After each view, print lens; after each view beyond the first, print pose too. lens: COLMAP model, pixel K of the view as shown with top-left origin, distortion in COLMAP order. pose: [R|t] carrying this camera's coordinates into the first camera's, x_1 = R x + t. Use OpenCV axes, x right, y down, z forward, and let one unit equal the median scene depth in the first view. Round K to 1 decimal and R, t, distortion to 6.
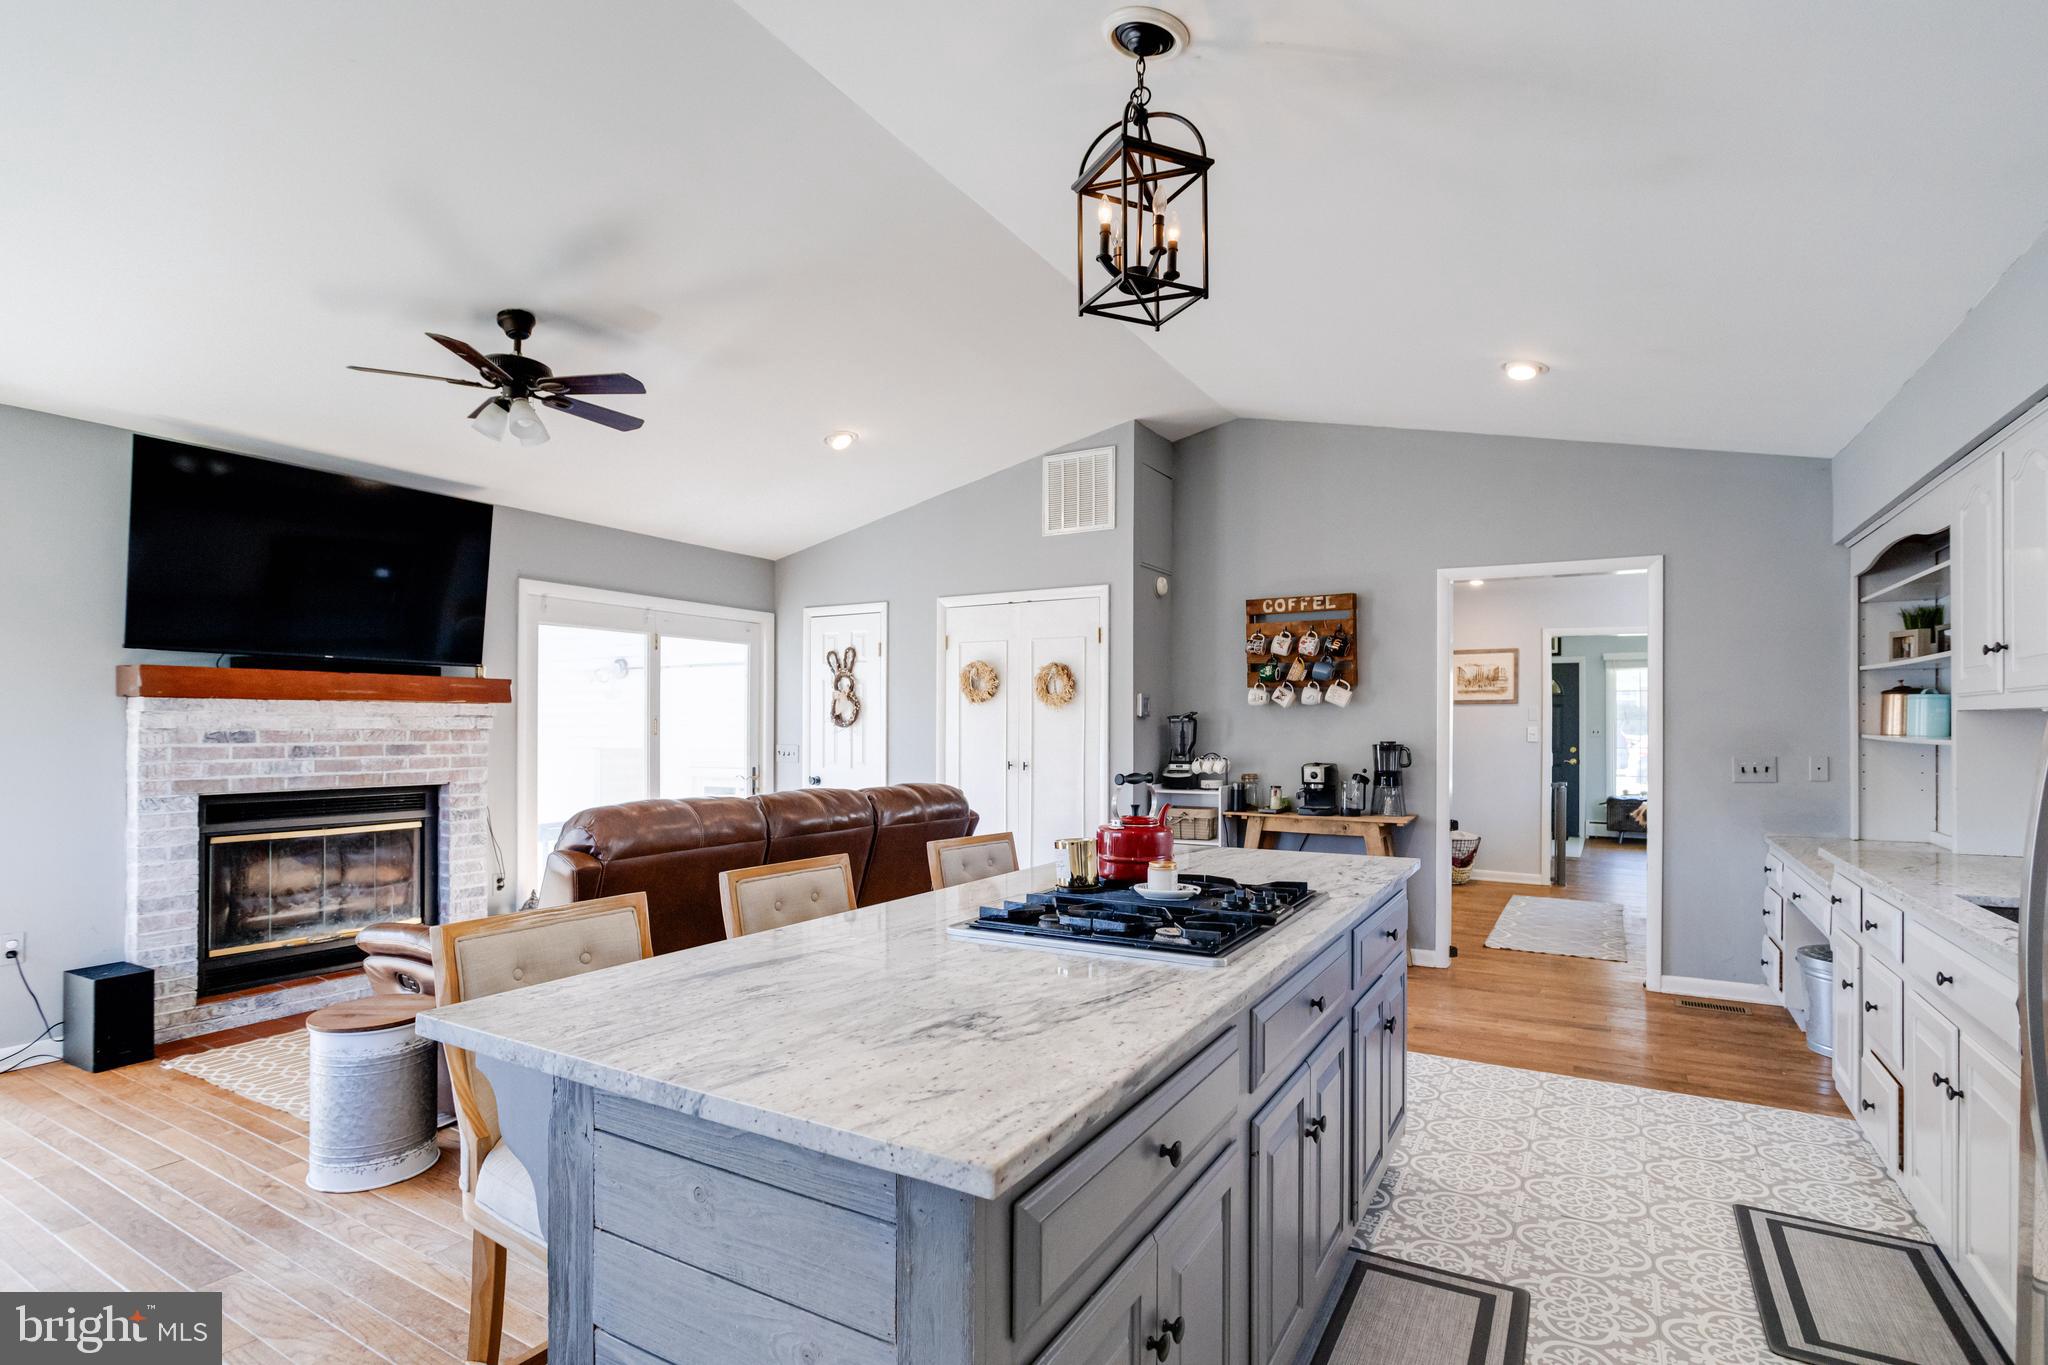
lens RADIAL K [[993.9, 0, 1031.3], [0, 993.9, 722.9], [0, 0, 1]] dist [-0.043640, 0.025424]
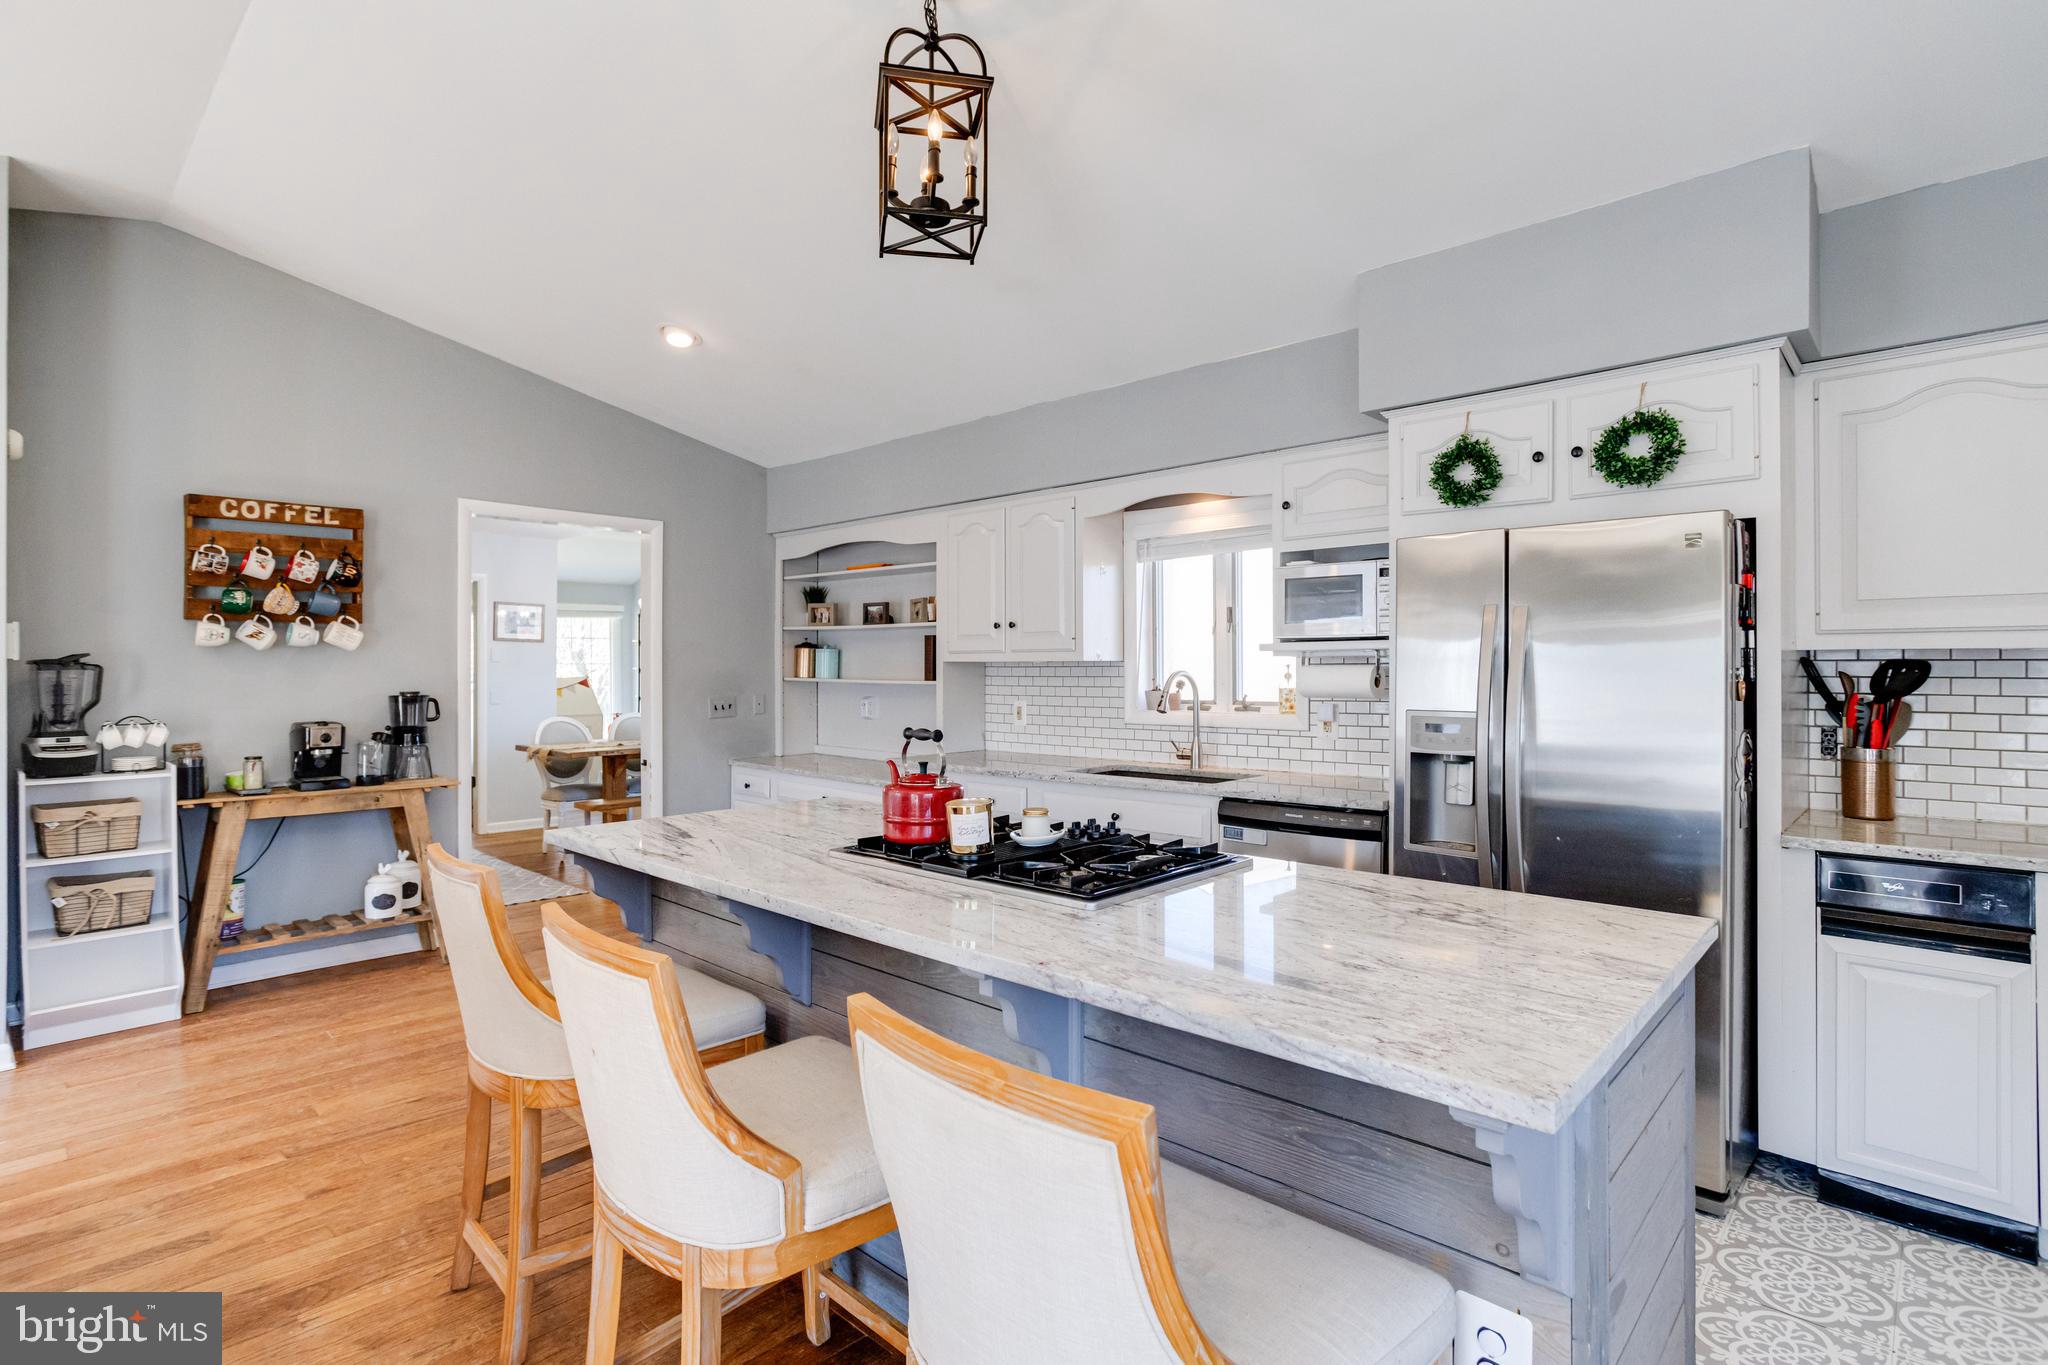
lens RADIAL K [[995.9, 0, 1025.0], [0, 995.9, 670.2], [0, 0, 1]] dist [-0.045014, 0.027779]
pose [[0.230246, -0.005259, 0.973118, -0.337034], [-0.000475, 0.999985, 0.005517, -0.004603], [-0.973132, -0.001733, 0.230240, 0.290759]]
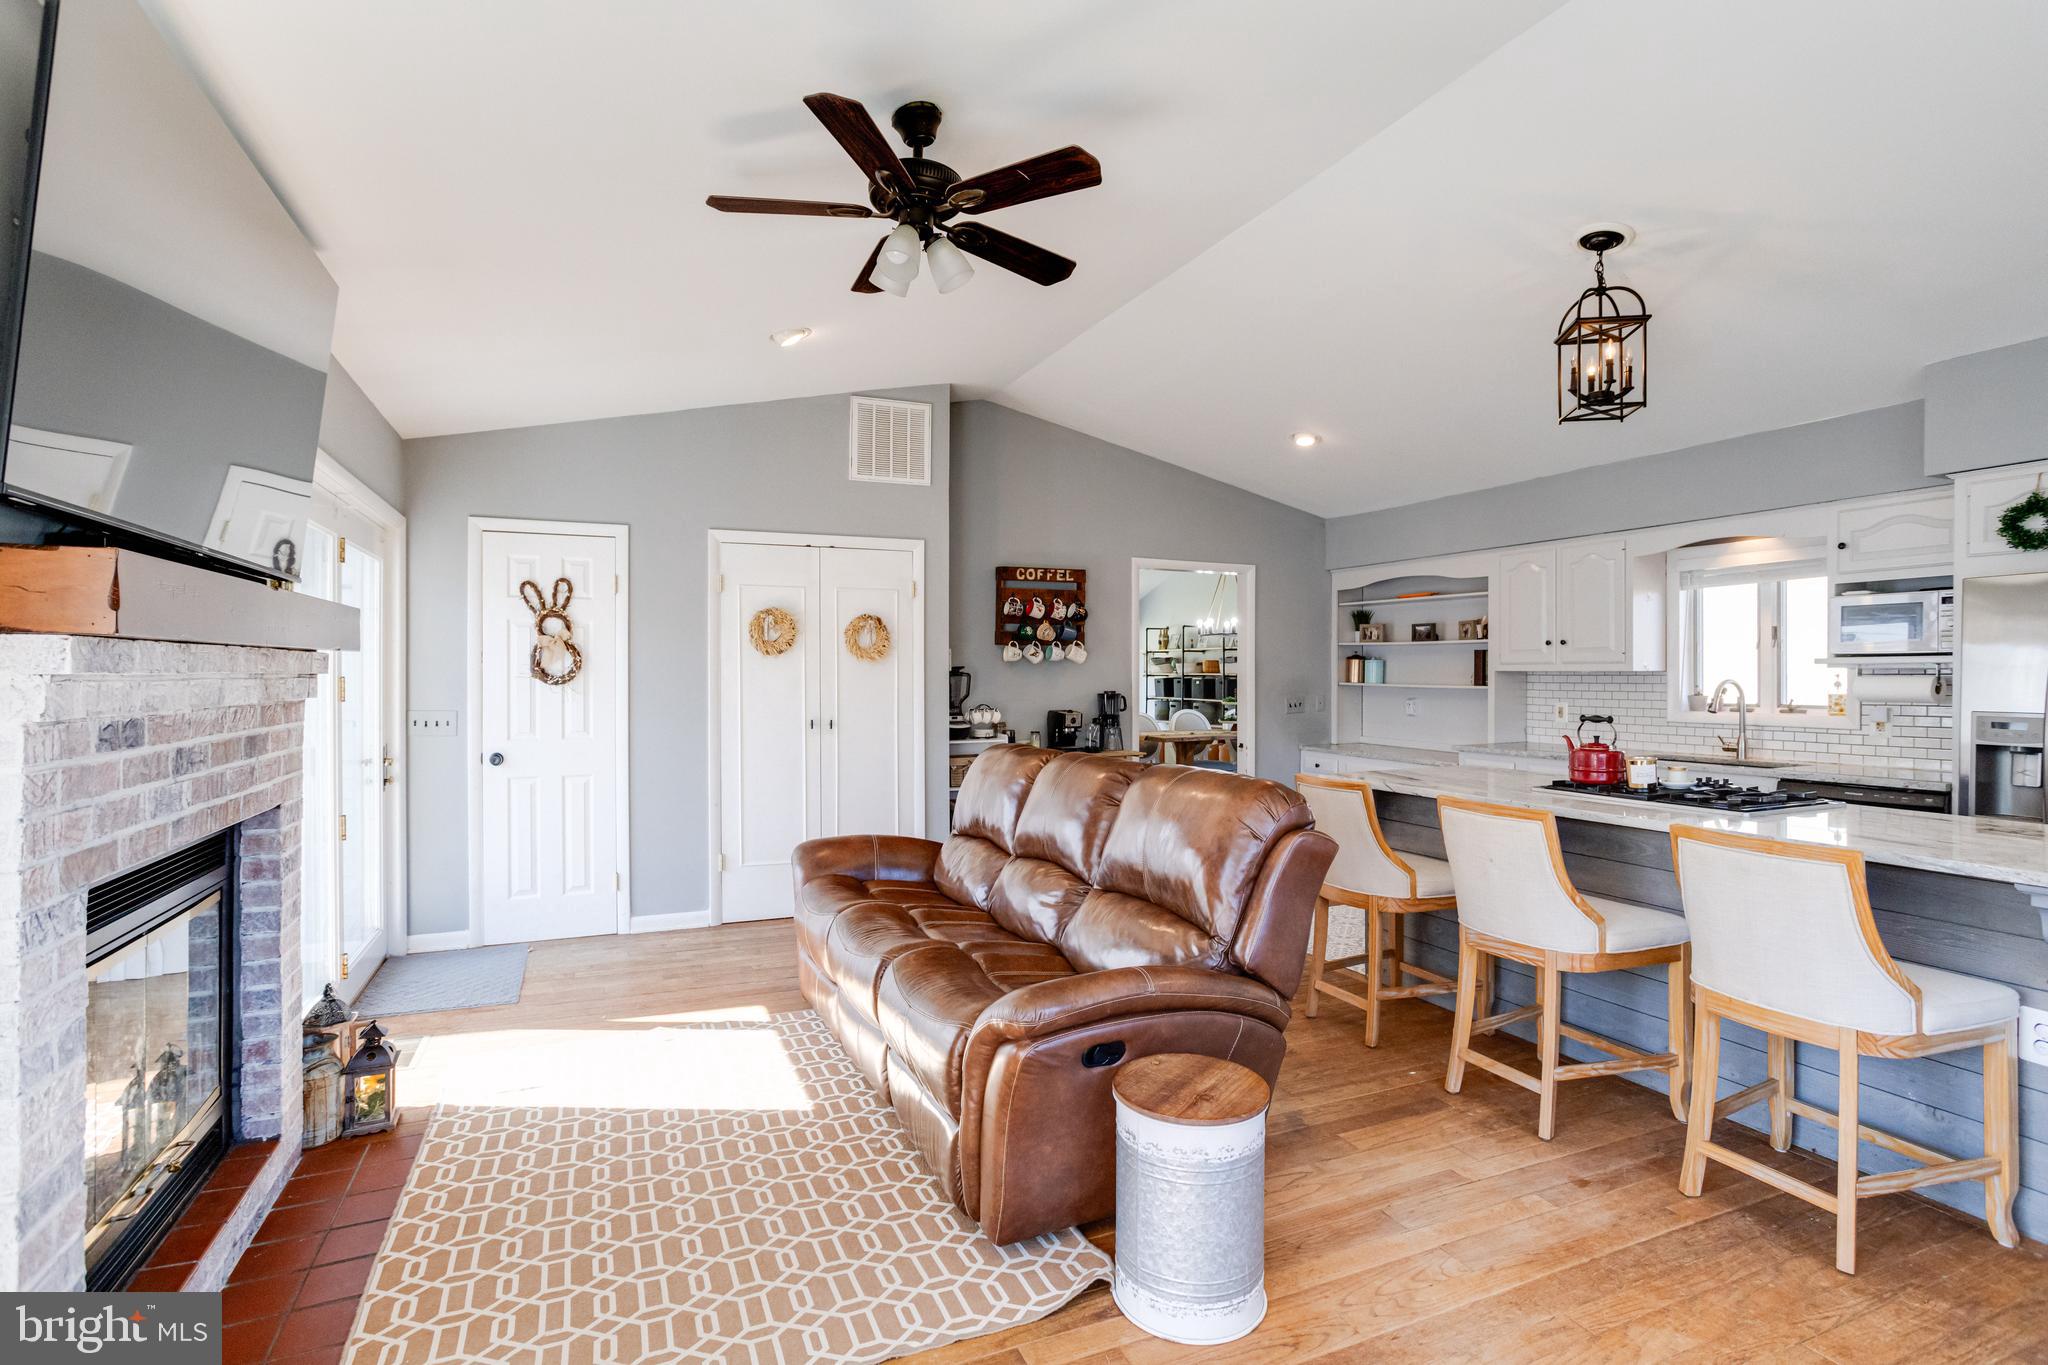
lens RADIAL K [[968.8, 0, 1029.4], [0, 968.8, 679.7], [0, 0, 1]] dist [-0.042402, 0.021885]
pose [[0.592161, -0.008818, 0.805771, -0.690625], [-0.000547, 0.999936, 0.011344, -0.009506], [-0.805819, -0.007158, 0.592118, 0.350875]]
